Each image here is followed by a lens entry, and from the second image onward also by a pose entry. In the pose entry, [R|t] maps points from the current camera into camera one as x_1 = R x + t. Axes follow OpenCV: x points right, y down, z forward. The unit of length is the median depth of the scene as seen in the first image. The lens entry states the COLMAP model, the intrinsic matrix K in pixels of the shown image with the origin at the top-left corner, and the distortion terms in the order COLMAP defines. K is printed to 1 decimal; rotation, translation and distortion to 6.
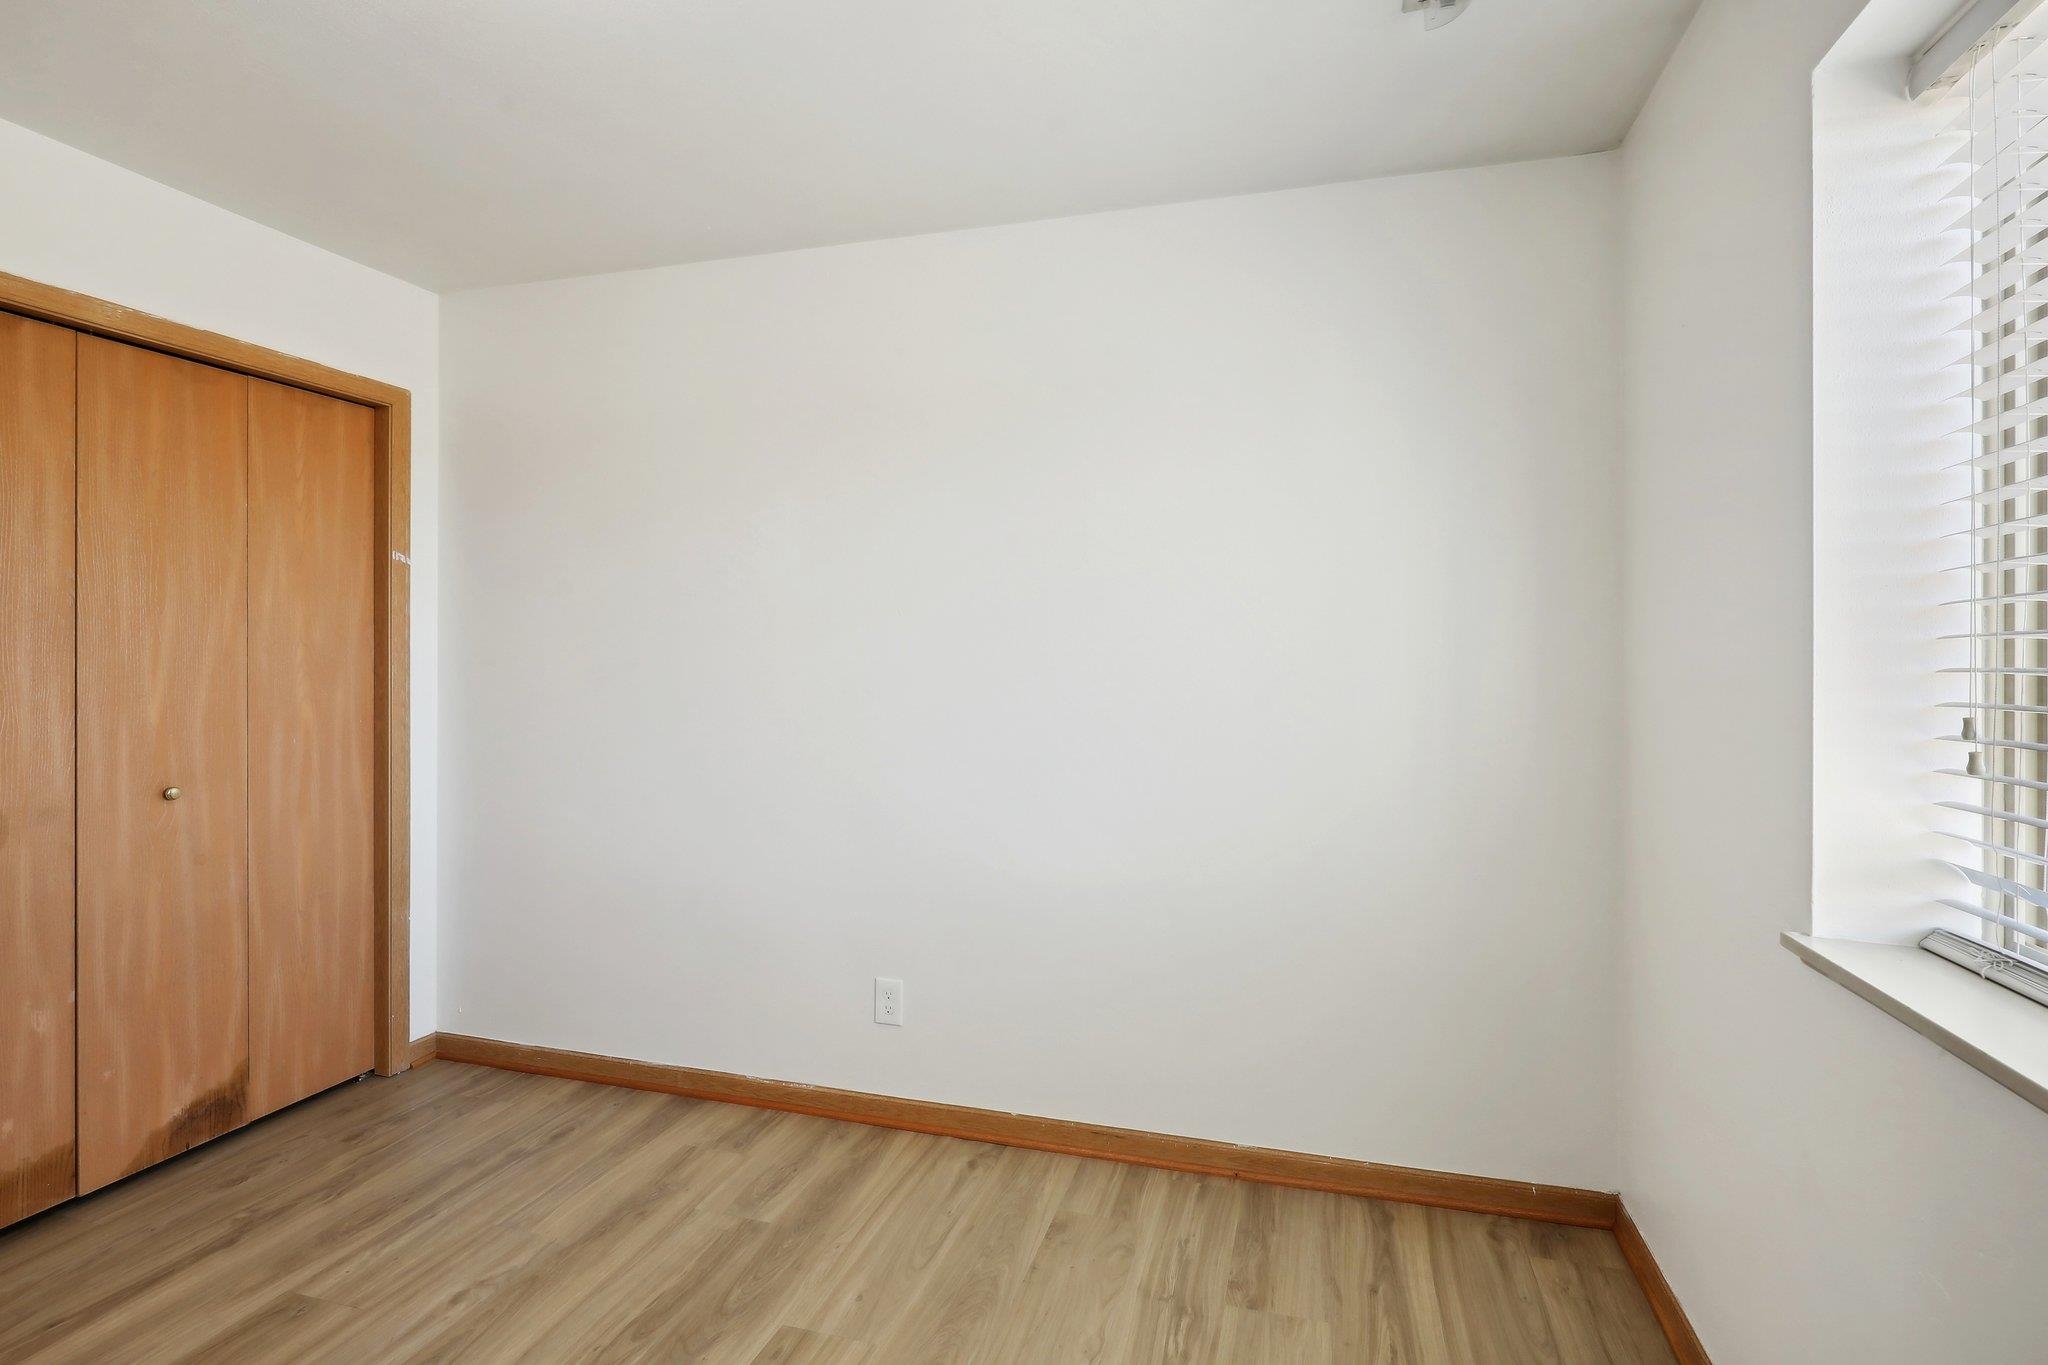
lens RADIAL K [[962.1, 0, 1039.7], [0, 962.1, 650.7], [0, 0, 1]] dist [0.003243, 0.000696]
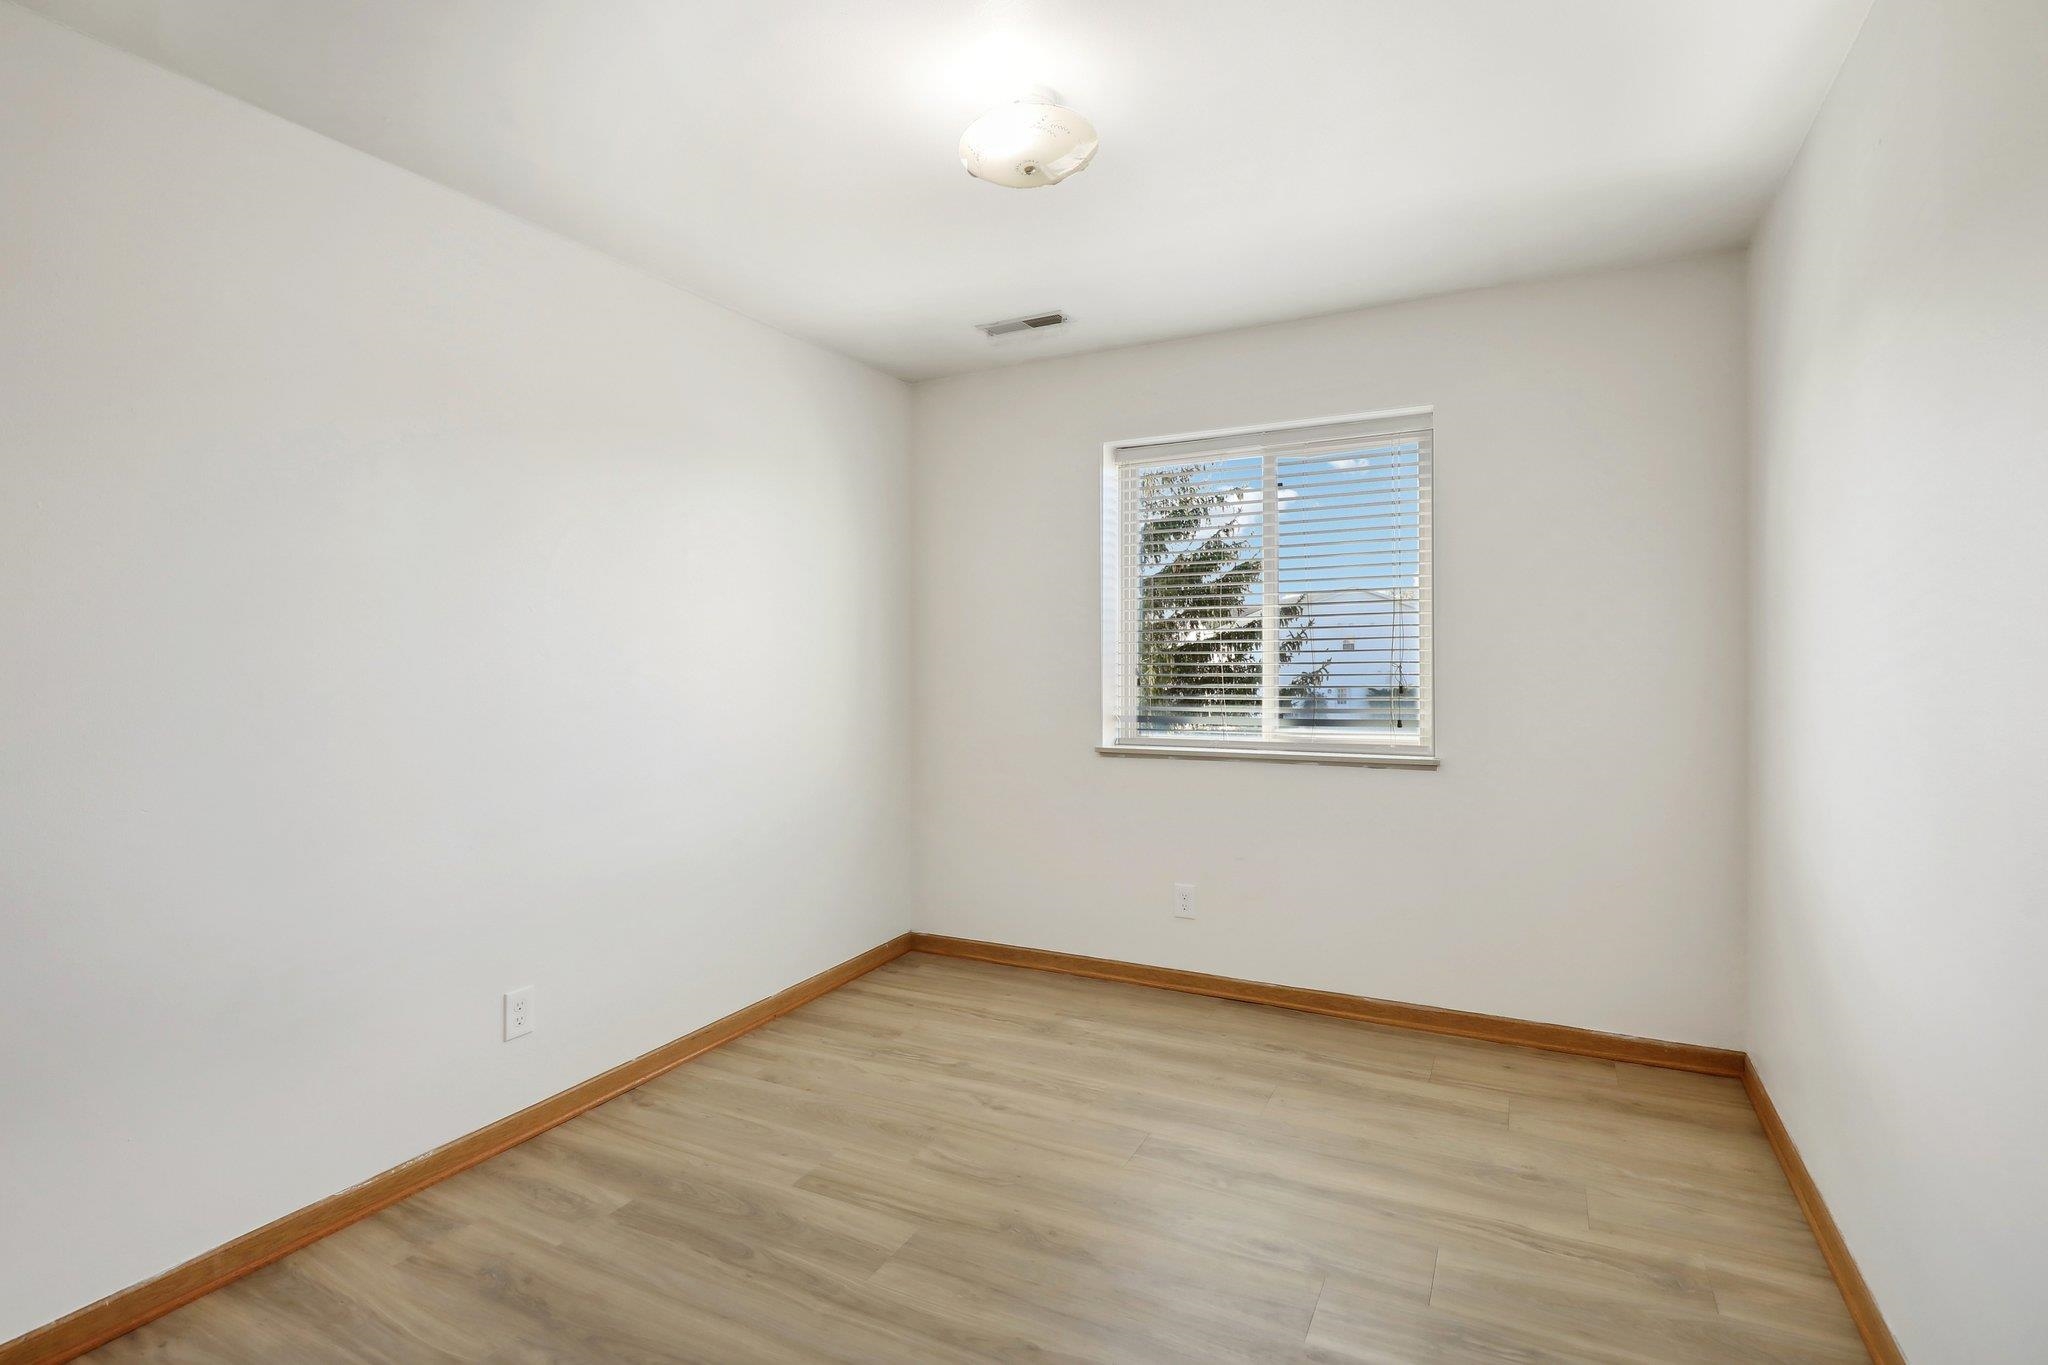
lens RADIAL K [[962.1, 0, 1039.7], [0, 962.1, 650.7], [0, 0, 1]] dist [0.003243, 0.000696]
pose [[0.193412, -0.000663, 0.981117, -1.168847], [0.000598, 1.000000, 0.000558, 0.008417], [-0.981117, 0.000479, 0.193412, 0.365197]]
